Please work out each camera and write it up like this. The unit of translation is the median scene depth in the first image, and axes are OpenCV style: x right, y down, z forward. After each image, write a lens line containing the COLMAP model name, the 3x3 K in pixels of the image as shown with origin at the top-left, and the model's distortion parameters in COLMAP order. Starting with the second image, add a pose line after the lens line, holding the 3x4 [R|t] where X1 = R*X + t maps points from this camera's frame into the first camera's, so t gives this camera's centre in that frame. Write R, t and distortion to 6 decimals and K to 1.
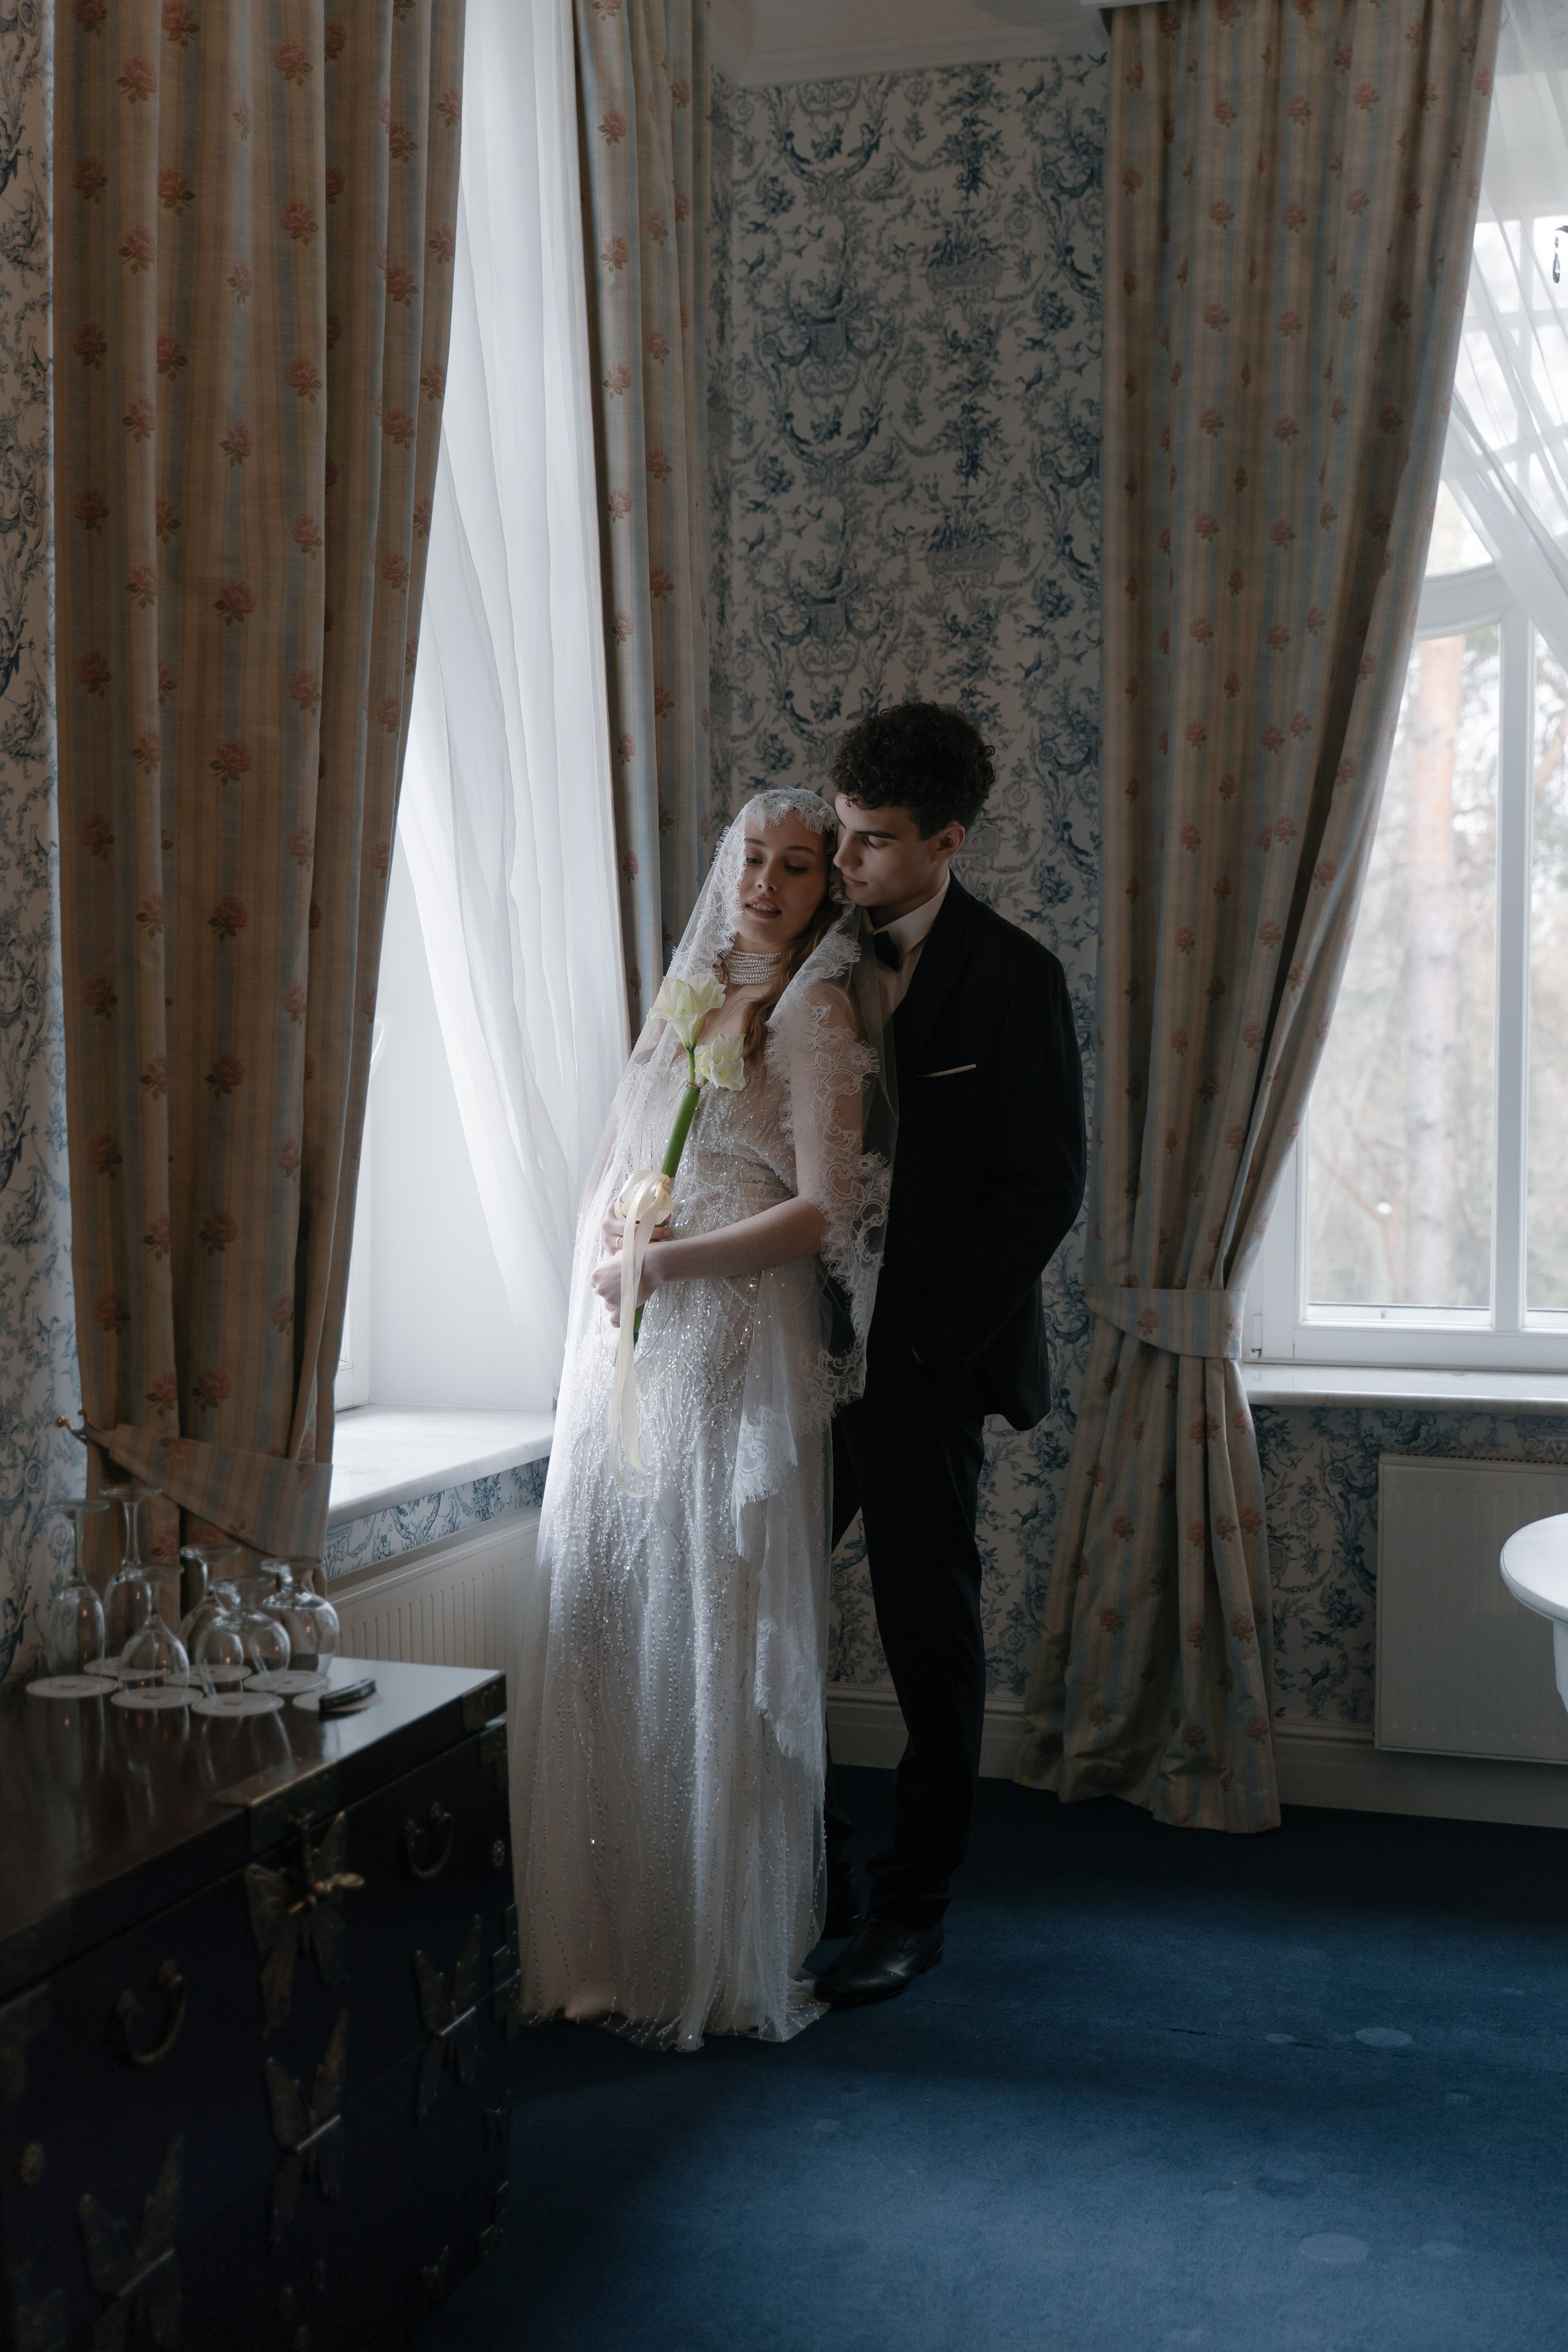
lens RADIAL K [[2691.9, 0, 816.6], [0, 2691.9, 1179.4], [0, 0, 1]] dist [0.019568, 0.000000]
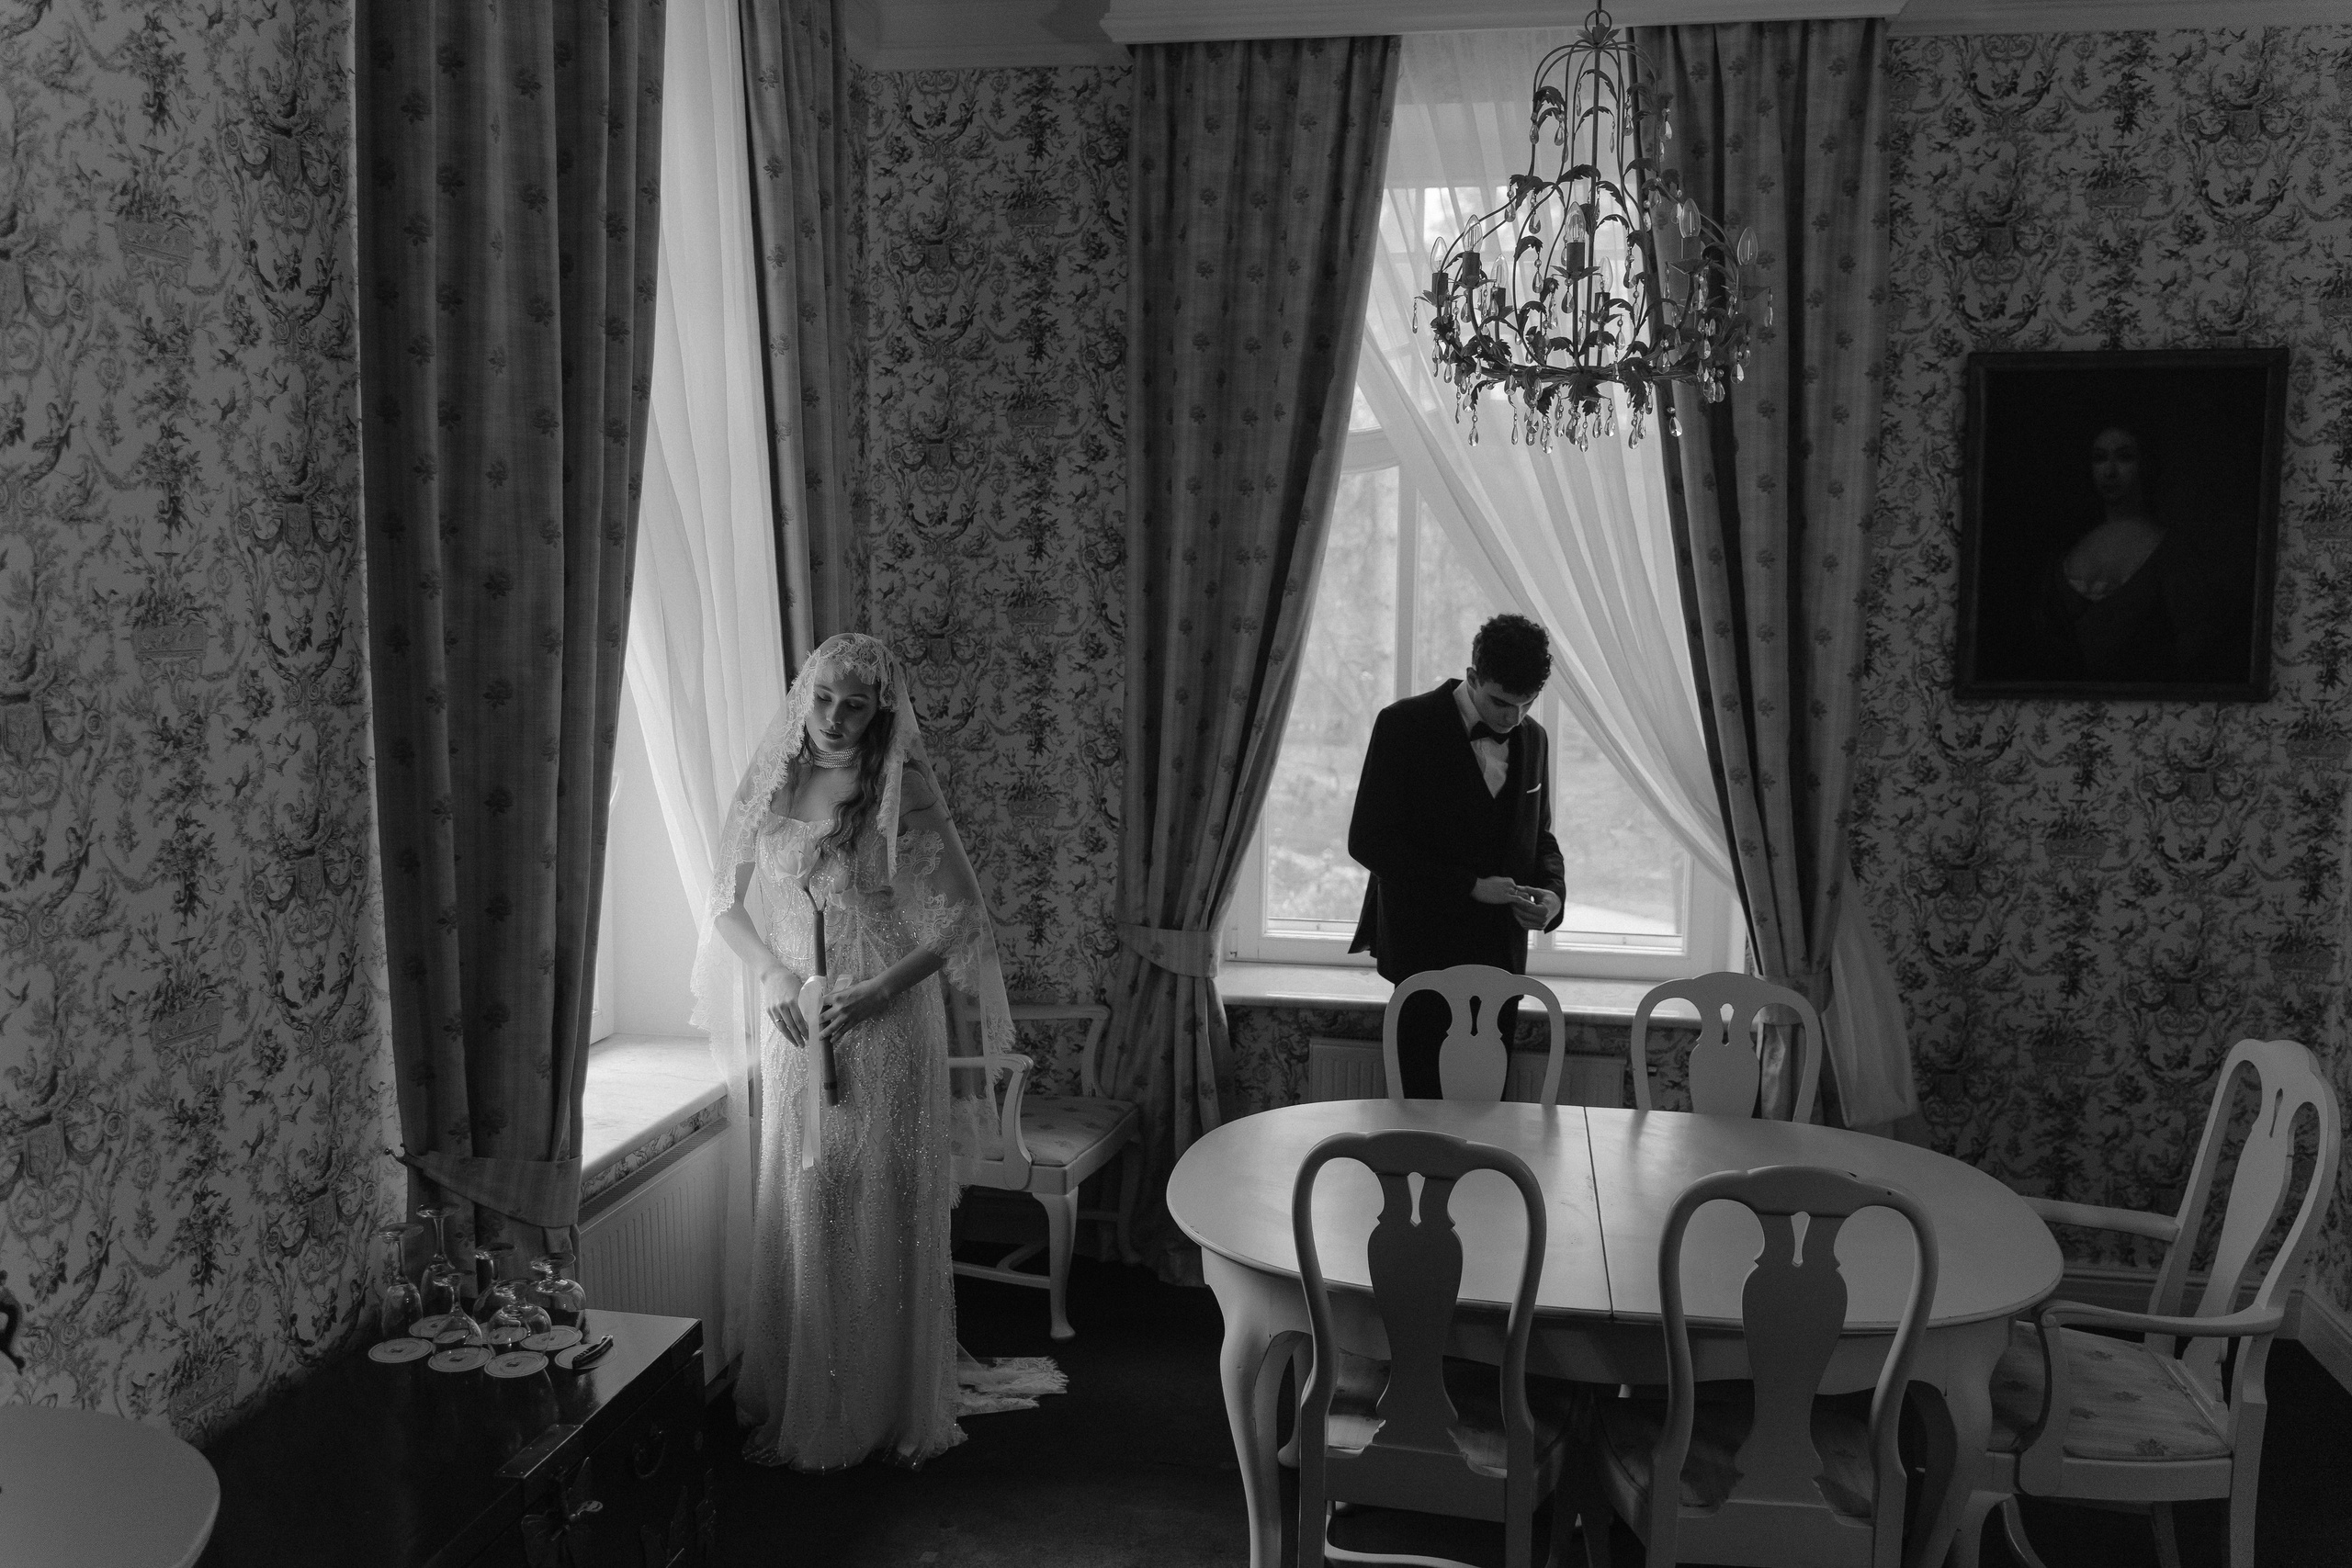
lens RADIAL K [[1897.7, 0, 1176.8], [0, 1897.7, 797.7], [0, 0, 1]] dist [-0.004097, 0.005942]
pose [[0.993760, -0.003646, 0.111480, 0.018374], [-0.005462, 0.996676, 0.081288, -0.116298], [-0.111406, -0.081389, 0.990436, -0.028793]]
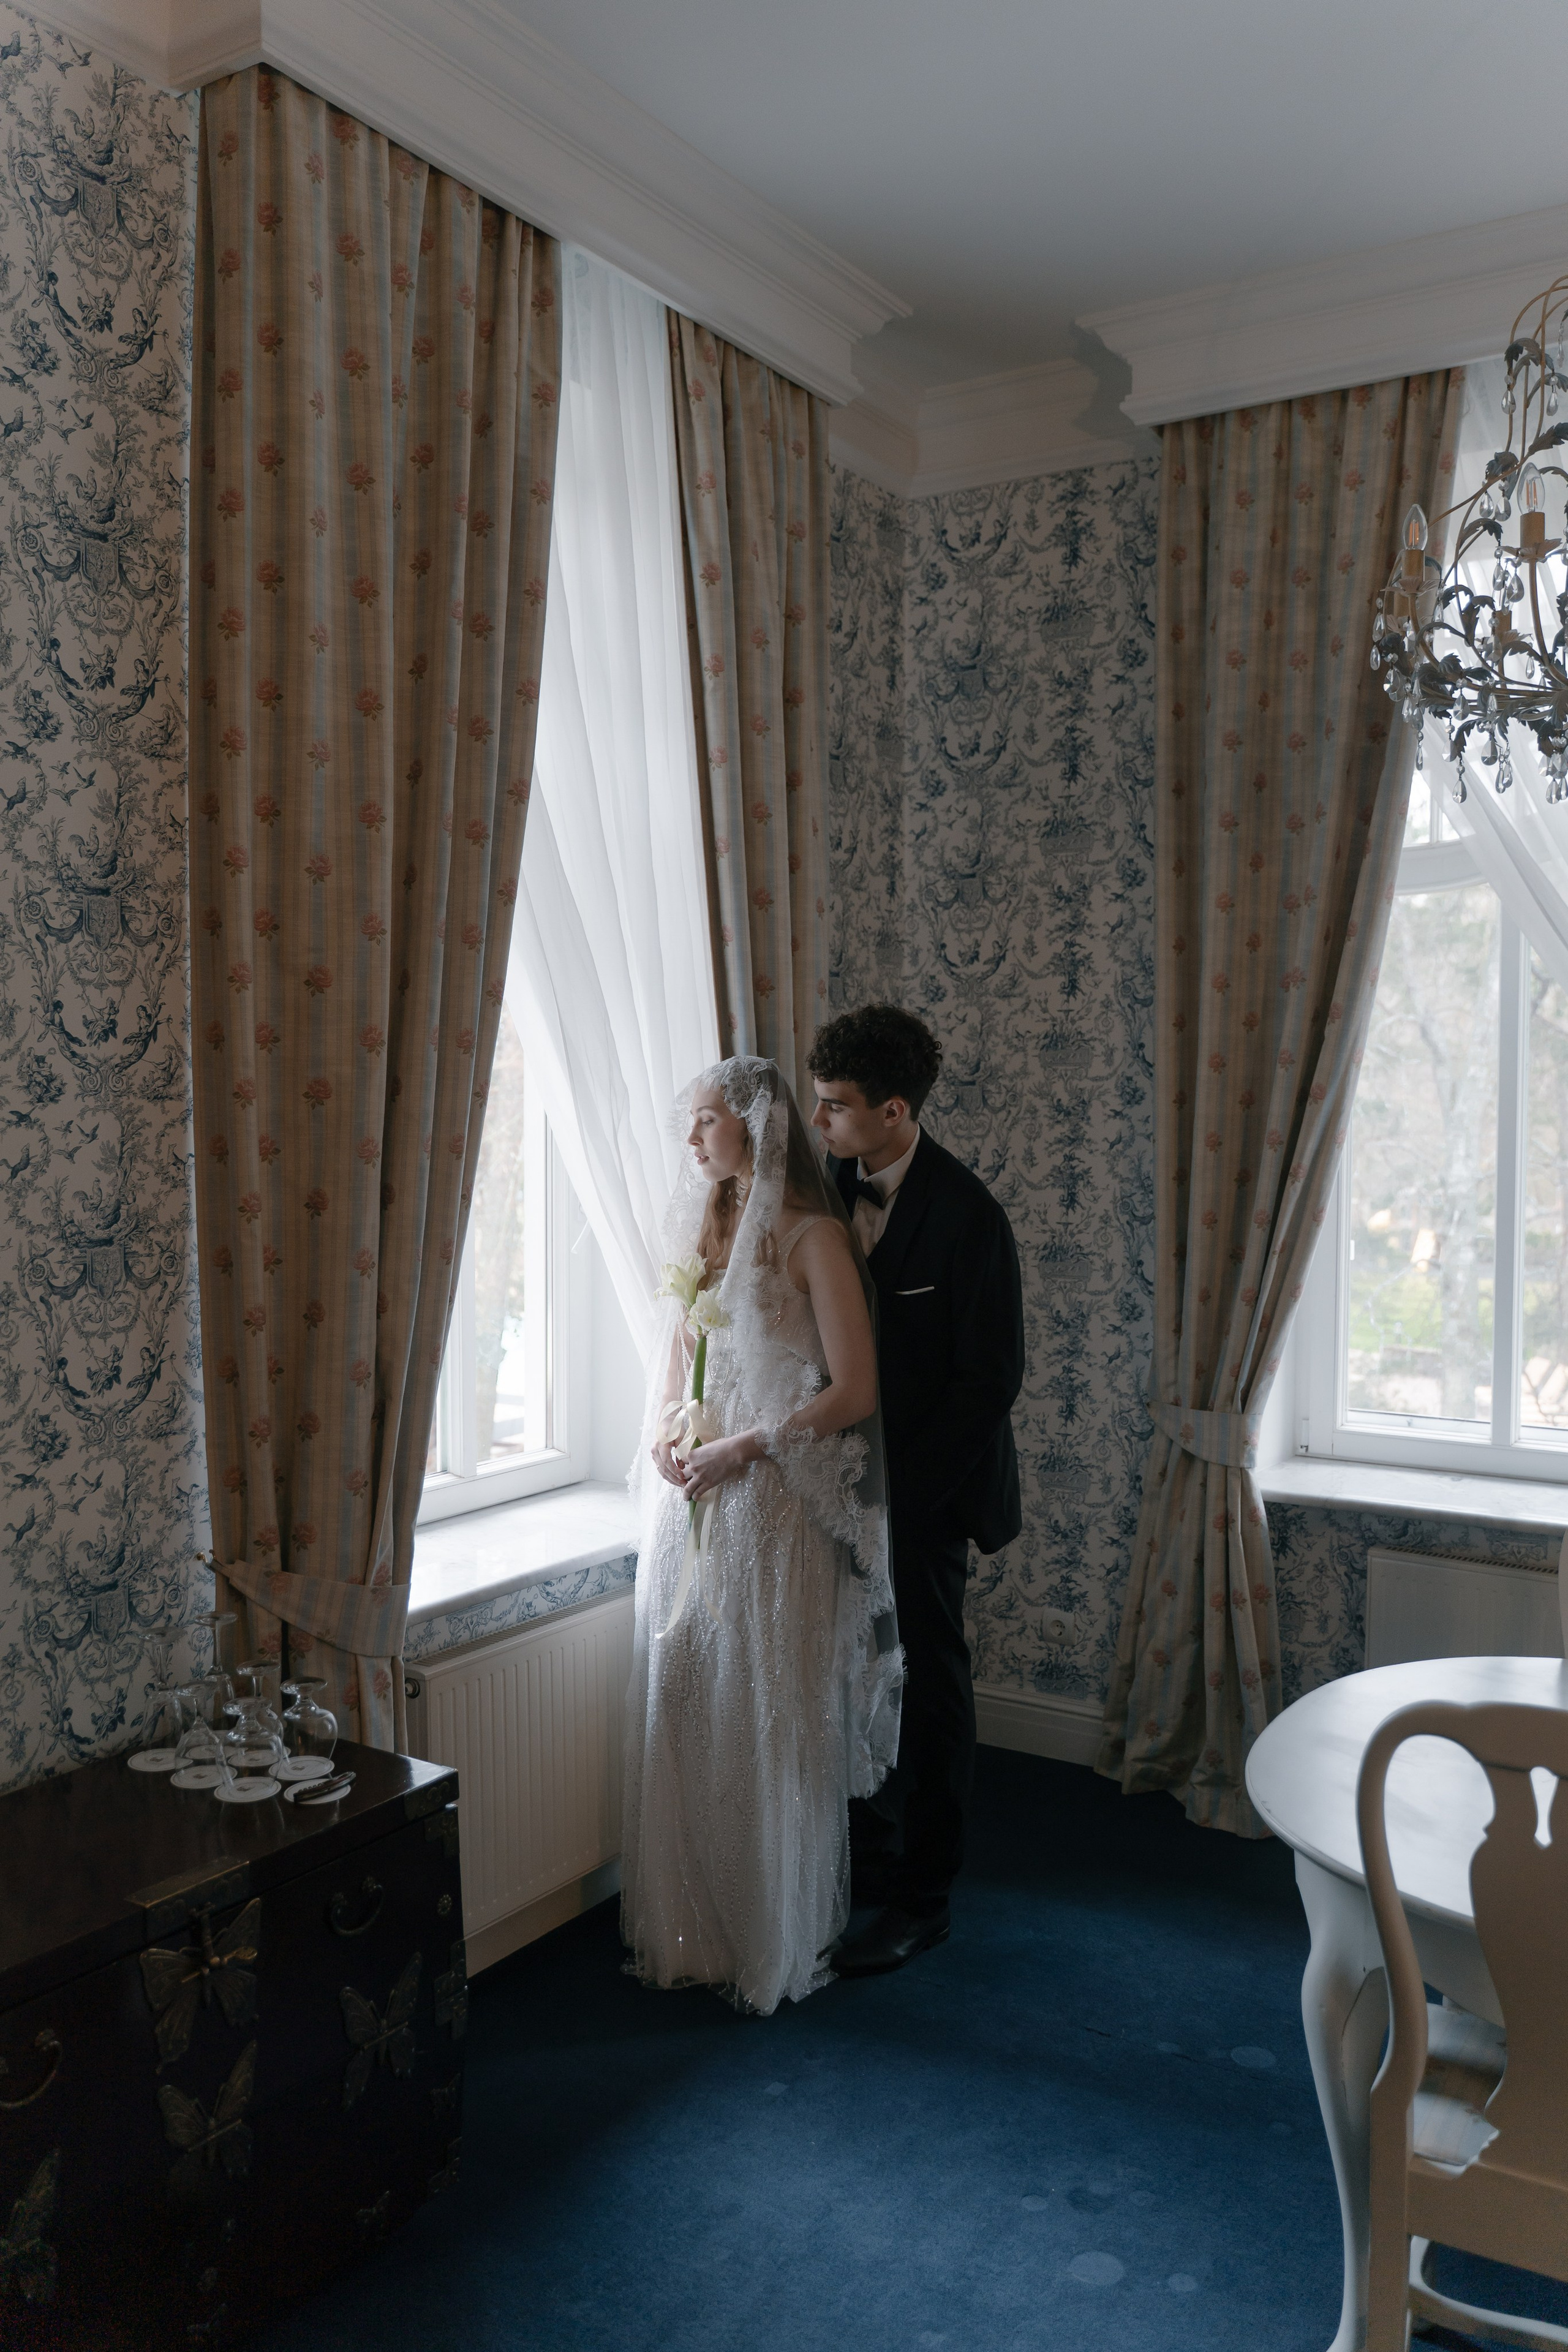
lens RADIAL K [[1897.9, 0, 787.7], [0, 1897.9, 1181.3], [0, 0, 1]] dist [-0.004097, 0.005942]
pose [[0.964829, 0.009693, -0.262698, 0.177415], [-0.007700, 0.999933, 0.008616, -0.075352], [0.262764, -0.006290, 0.964840, 0.069662]]
